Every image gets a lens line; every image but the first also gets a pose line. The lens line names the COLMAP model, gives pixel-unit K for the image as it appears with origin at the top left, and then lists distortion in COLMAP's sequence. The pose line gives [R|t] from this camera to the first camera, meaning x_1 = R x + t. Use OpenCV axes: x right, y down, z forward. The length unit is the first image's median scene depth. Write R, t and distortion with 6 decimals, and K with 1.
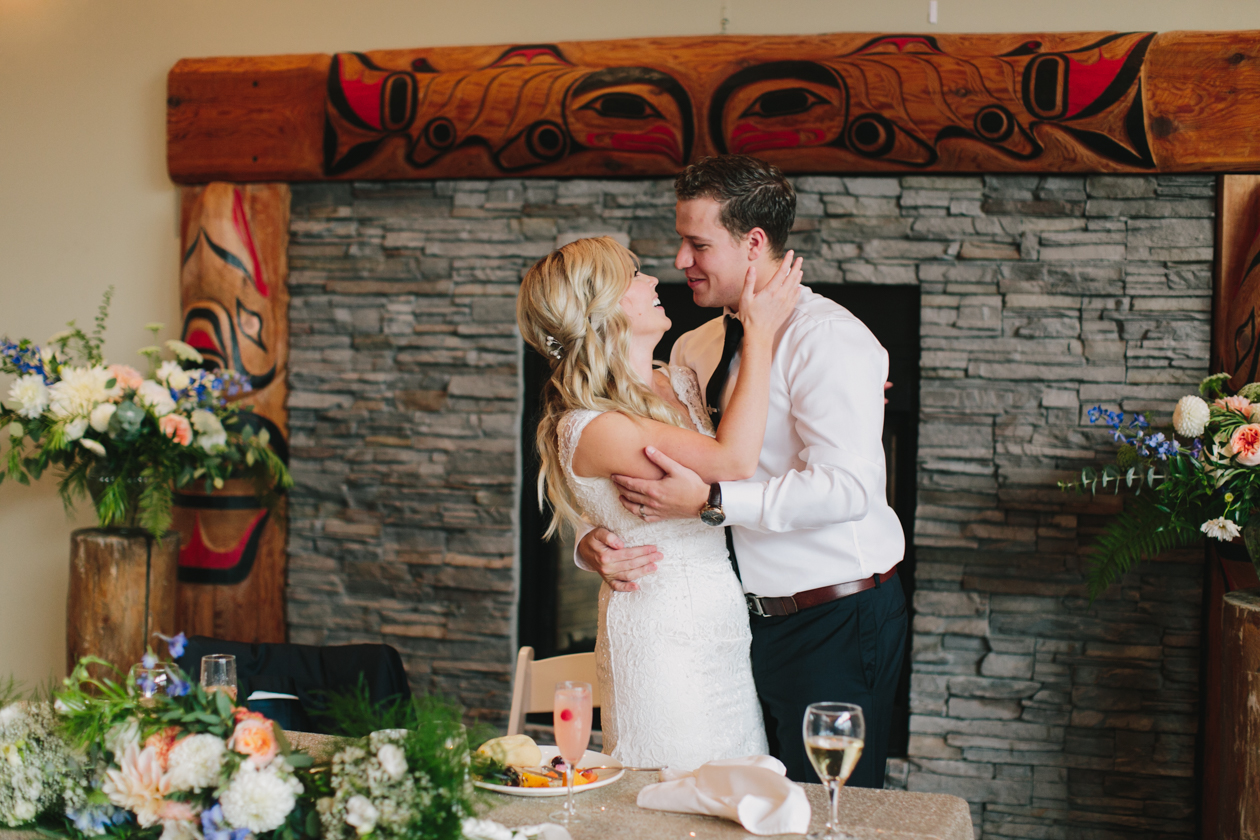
lens RADIAL K [[1849.3, 0, 630.0], [0, 1849.3, 420.0], [0, 0, 1]] dist [-0.173433, 0.328417]
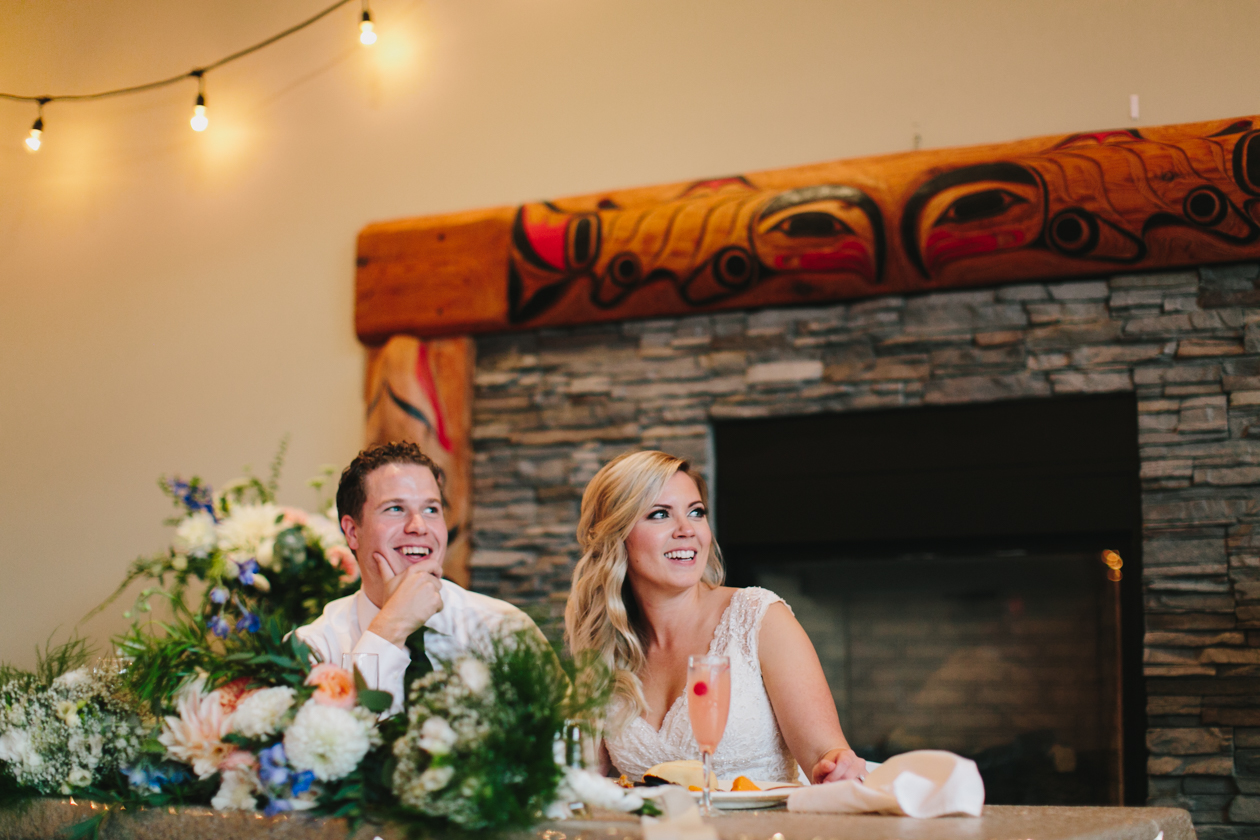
lens RADIAL K [[1849.3, 0, 630.0], [0, 1849.3, 420.0], [0, 0, 1]] dist [-0.173433, 0.328417]
pose [[0.990168, -0.027450, -0.137164, 0.030171], [-0.000821, 0.979401, -0.201925, 0.117352], [0.139881, 0.200052, 0.969749, 0.076245]]
